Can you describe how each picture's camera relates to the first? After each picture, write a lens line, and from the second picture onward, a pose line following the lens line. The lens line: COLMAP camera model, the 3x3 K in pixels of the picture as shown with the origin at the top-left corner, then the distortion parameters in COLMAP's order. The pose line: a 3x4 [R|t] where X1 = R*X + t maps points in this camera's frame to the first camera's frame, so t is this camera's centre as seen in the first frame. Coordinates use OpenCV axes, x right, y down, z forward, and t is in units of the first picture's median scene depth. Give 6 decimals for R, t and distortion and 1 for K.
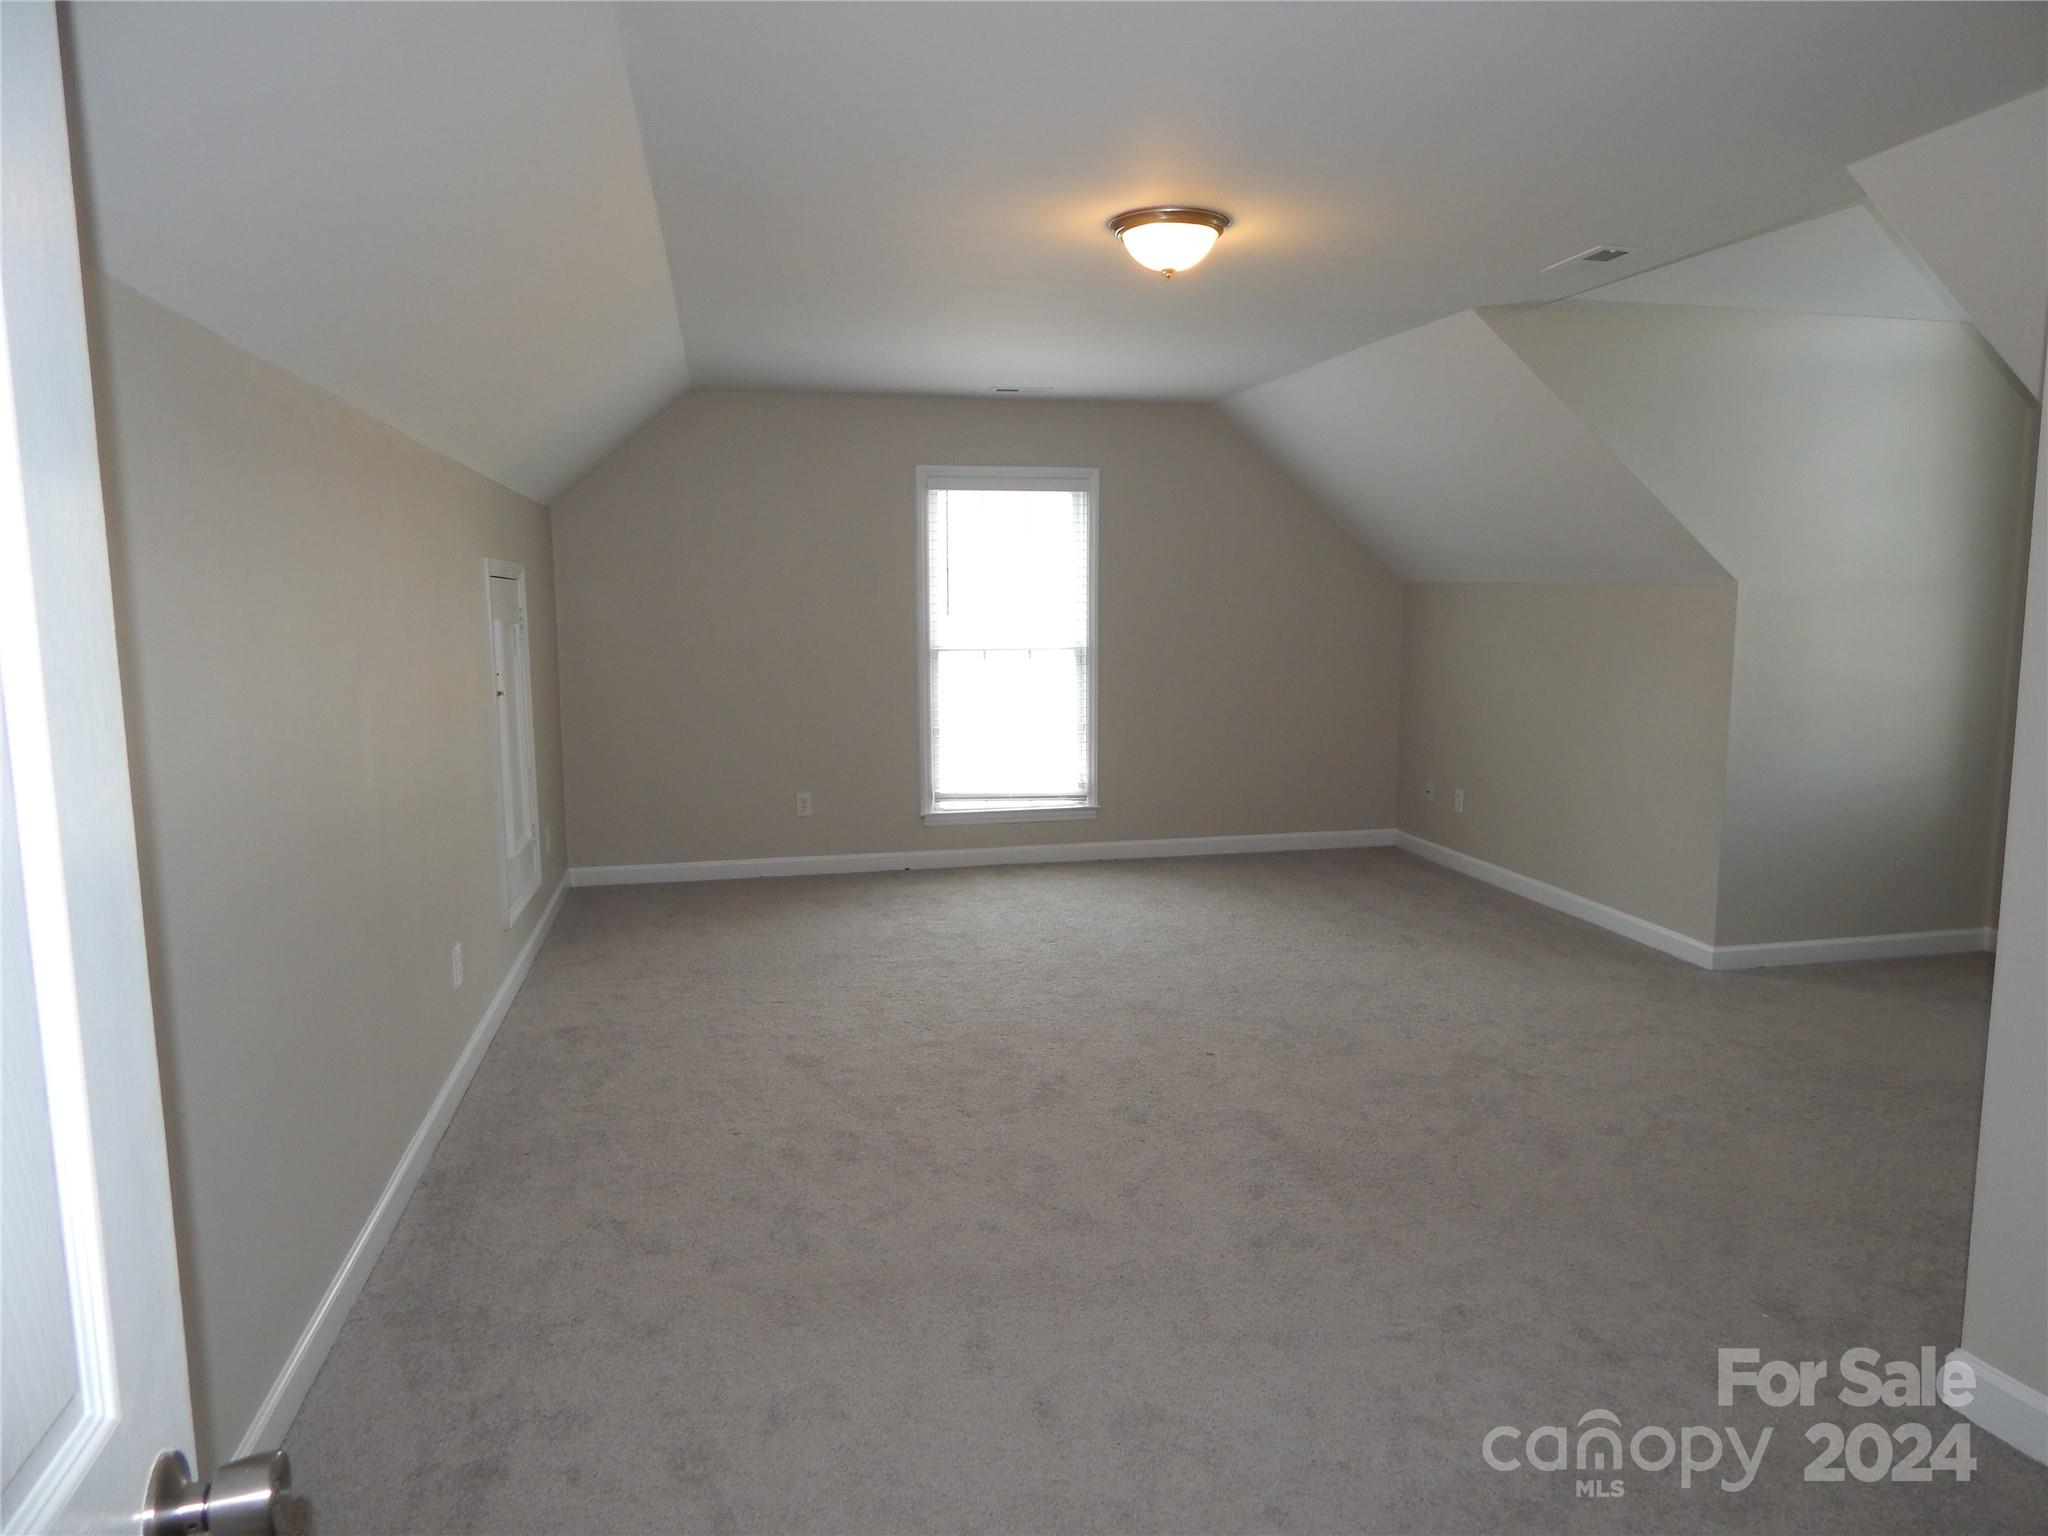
lens RADIAL K [[1354.7, 0, 1024.0], [0, 1354.7, 768.0], [0, 0, 1]] dist [0.008794, -0.003212]
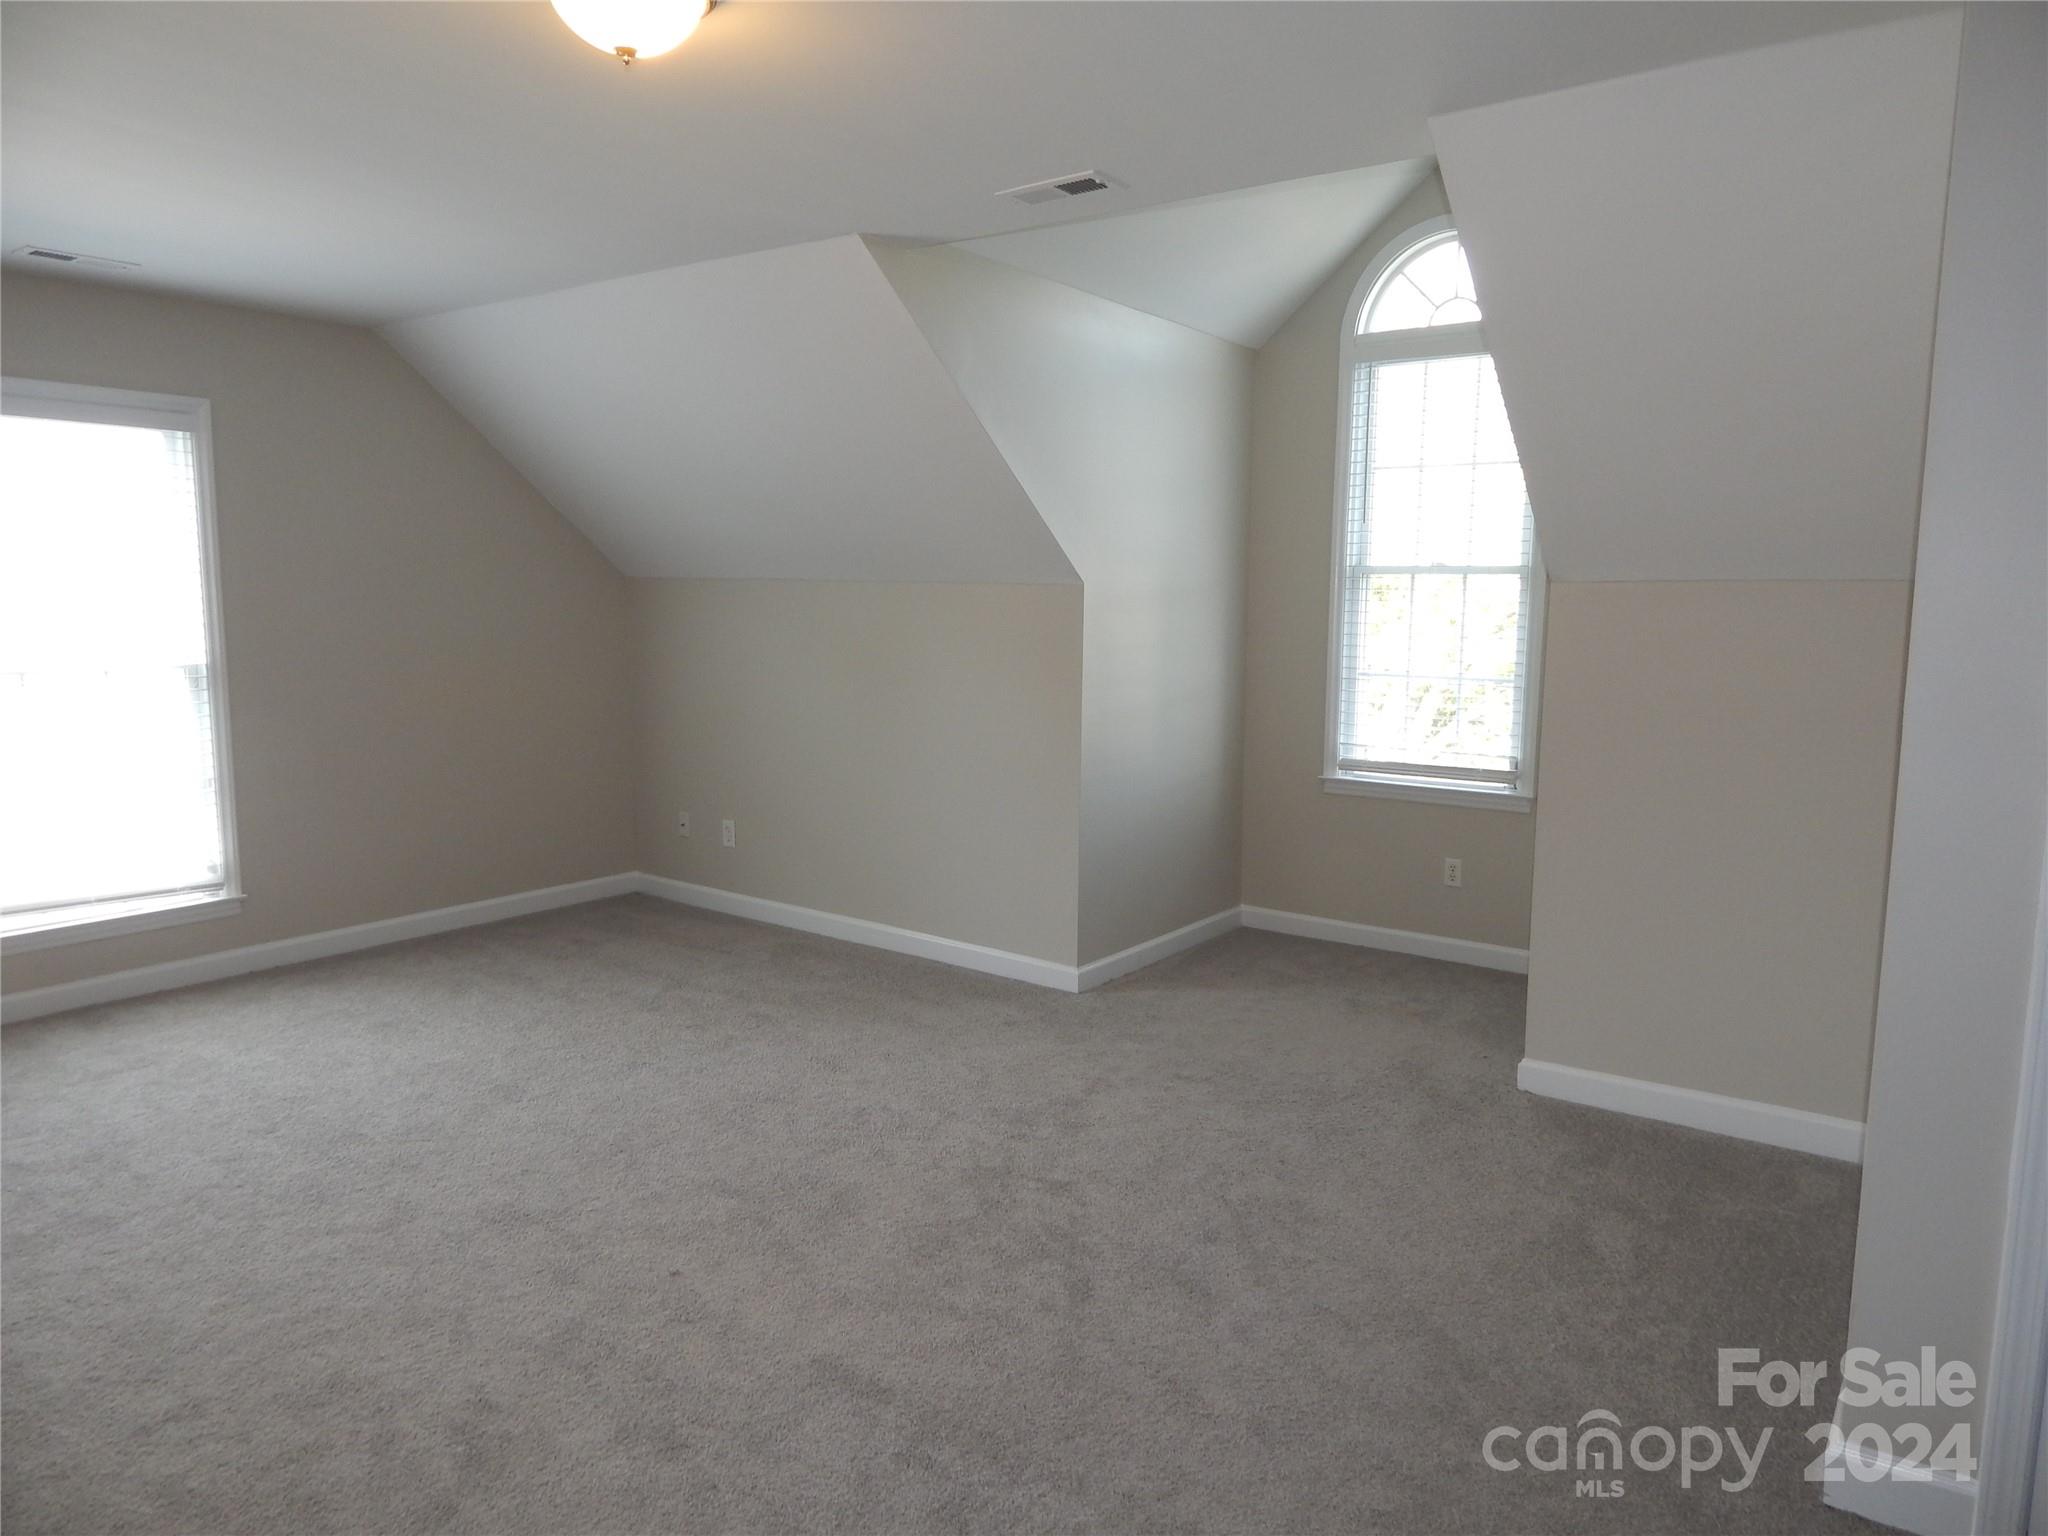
lens RADIAL K [[1354.7, 0, 1024.0], [0, 1354.7, 768.0], [0, 0, 1]] dist [0.008794, -0.003212]
pose [[0.754071, -0.074634, 0.652538, -0.124386], [0.073545, 0.996869, 0.029028, -0.037103], [-0.652662, 0.026102, 0.757199, 0.303087]]
